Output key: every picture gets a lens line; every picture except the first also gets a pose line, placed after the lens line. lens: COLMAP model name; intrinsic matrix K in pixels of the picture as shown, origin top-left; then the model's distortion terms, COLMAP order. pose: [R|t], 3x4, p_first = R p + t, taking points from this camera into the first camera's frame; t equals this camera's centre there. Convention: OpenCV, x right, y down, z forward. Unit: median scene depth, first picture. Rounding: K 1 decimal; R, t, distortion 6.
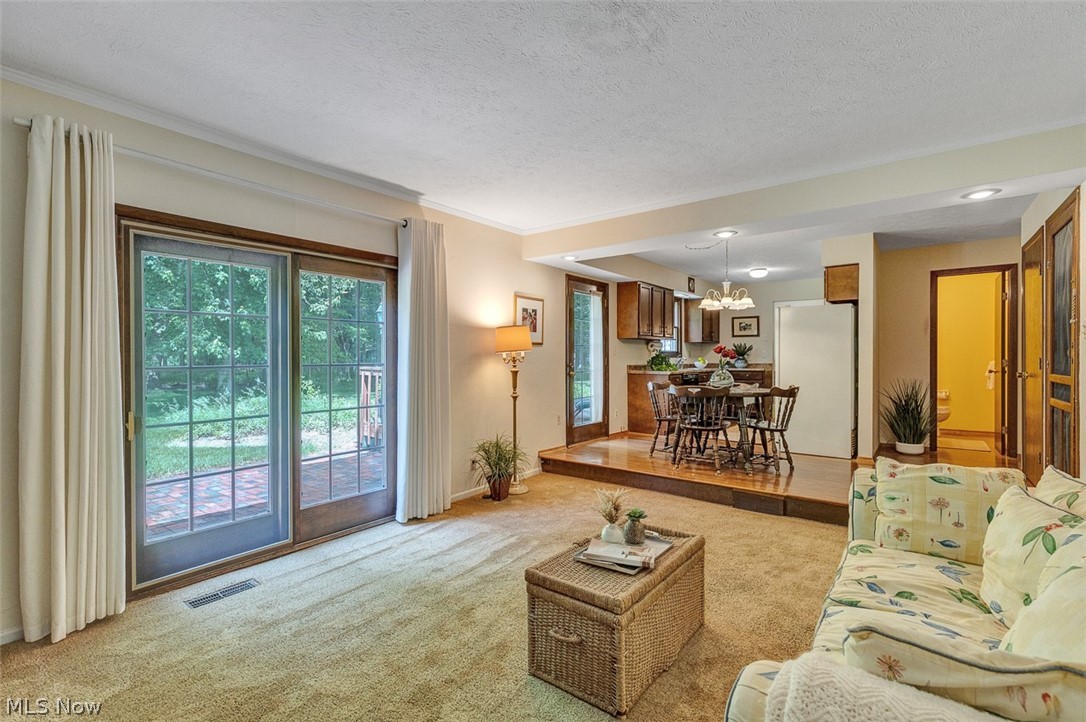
lens RADIAL K [[493.1, 0, 548.0], [0, 493.1, 359.1], [0, 0, 1]] dist [0.014636, -0.003161]
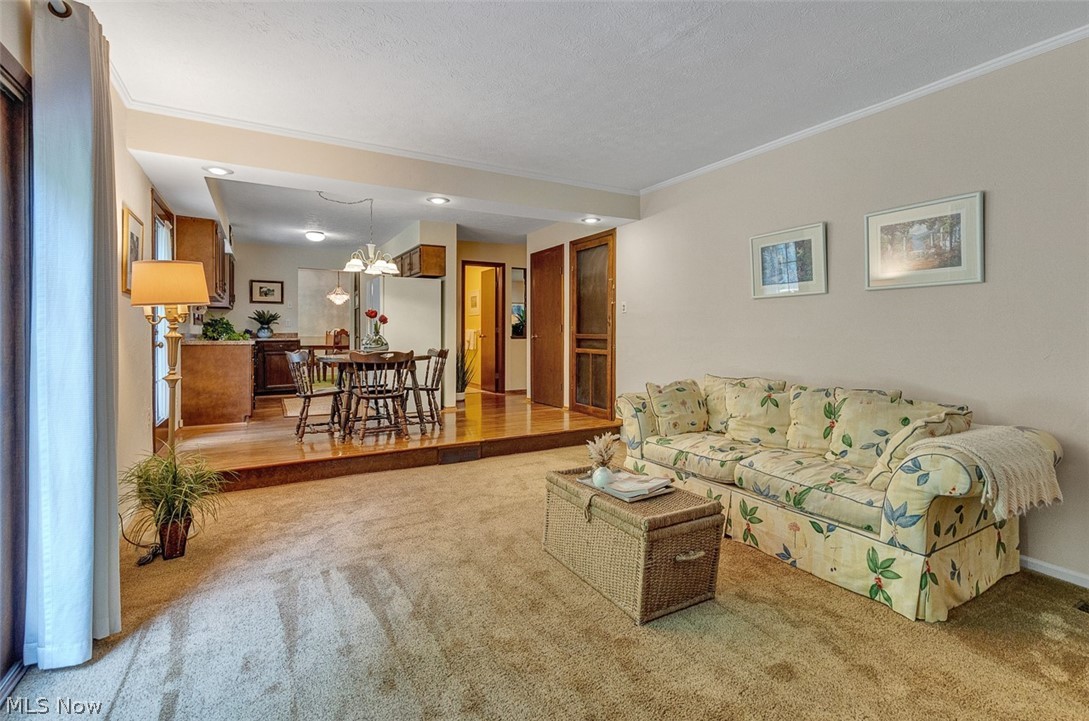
lens RADIAL K [[494.4, 0, 560.0], [0, 494.4, 334.3], [0, 0, 1]] dist [0.014636, -0.003161]
pose [[0.395194, -0.004073, 0.918588, -0.435339], [0.003900, 0.999989, 0.002756, 0.021067], [-0.918589, 0.002493, 0.395206, 0.324518]]
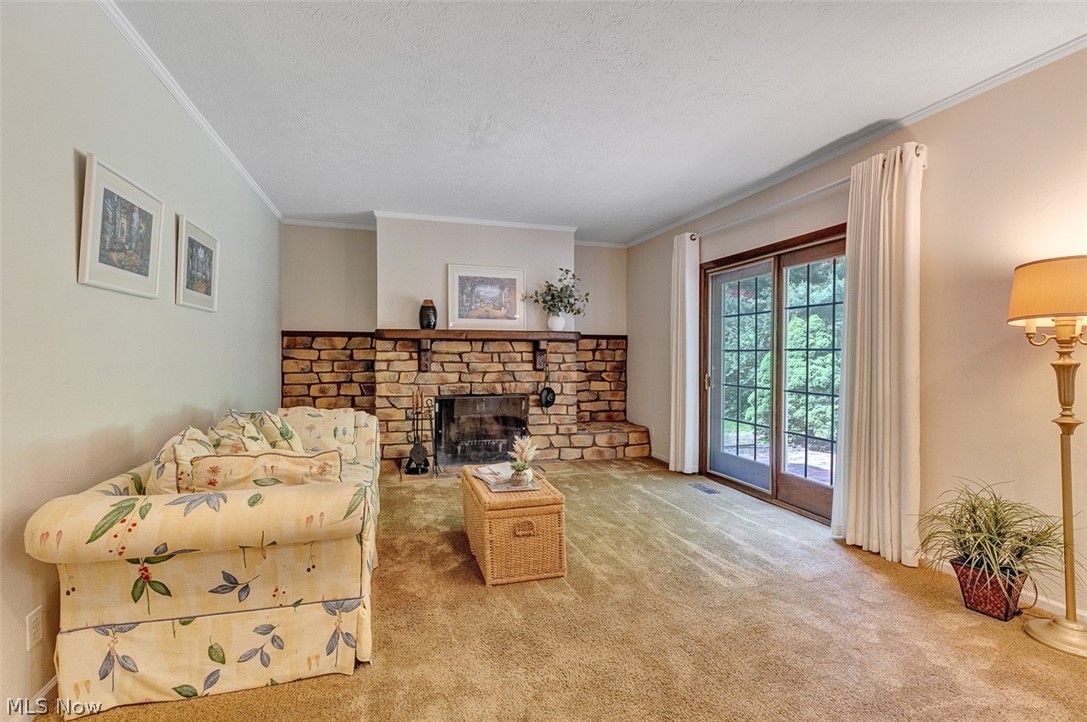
lens RADIAL K [[493.5, 0, 539.2], [0, 493.5, 357.9], [0, 0, 1]] dist [0.014636, -0.003161]
pose [[-0.585973, 0.005903, -0.810309, 0.561081], [-0.007722, 0.999887, 0.012868, 0.015702], [0.810294, 0.013798, -0.585861, 0.875472]]
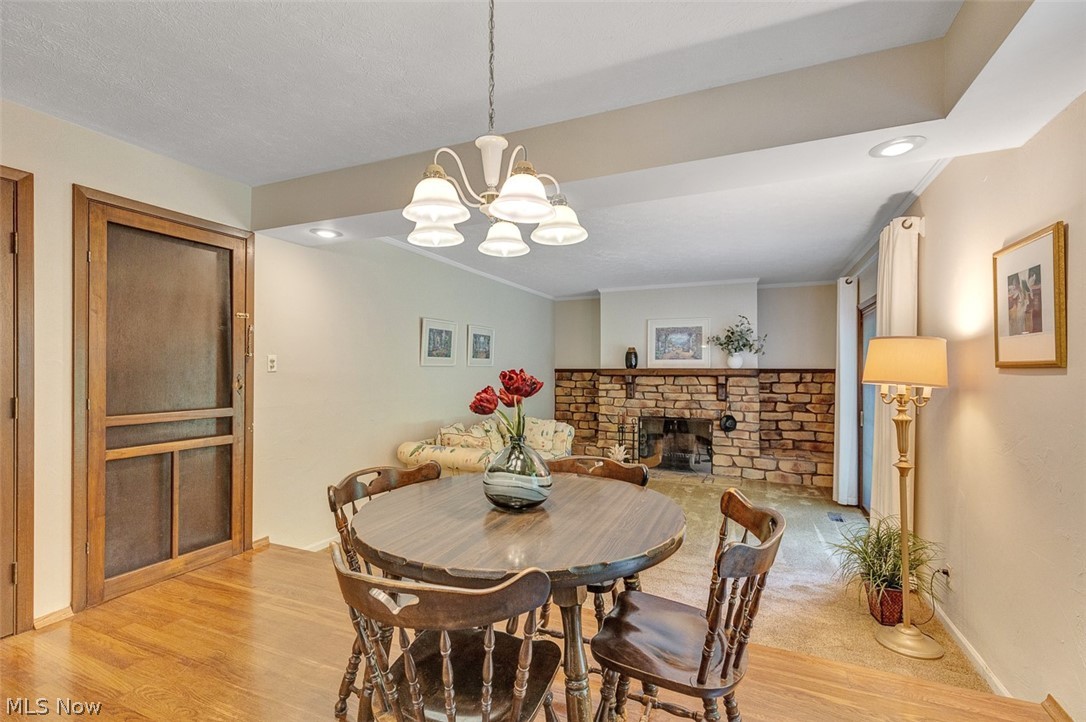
lens RADIAL K [[493.1, 0, 542.0], [0, 493.1, 365.3], [0, 0, 1]] dist [0.014636, -0.003161]
pose [[-0.973950, -0.003951, -0.226730, 0.441769], [-0.003422, 0.999990, -0.002727, -0.033629], [0.226739, -0.001880, -0.973954, 1.435045]]
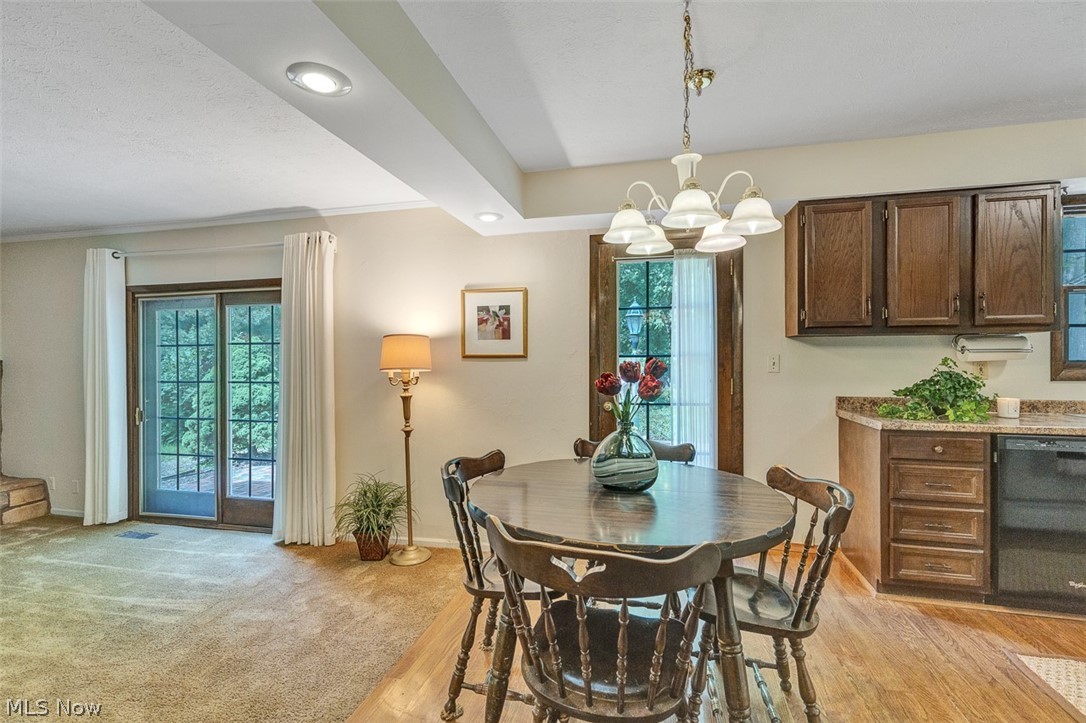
lens RADIAL K [[493.1, 0, 541.4], [0, 493.1, 361.8], [0, 0, 1]] dist [0.014636, -0.003161]
pose [[0.393971, 0.001820, -0.919121, 0.690980], [-0.000276, 0.999998, 0.001862, -0.029181], [0.919123, -0.000480, 0.393971, 0.888318]]
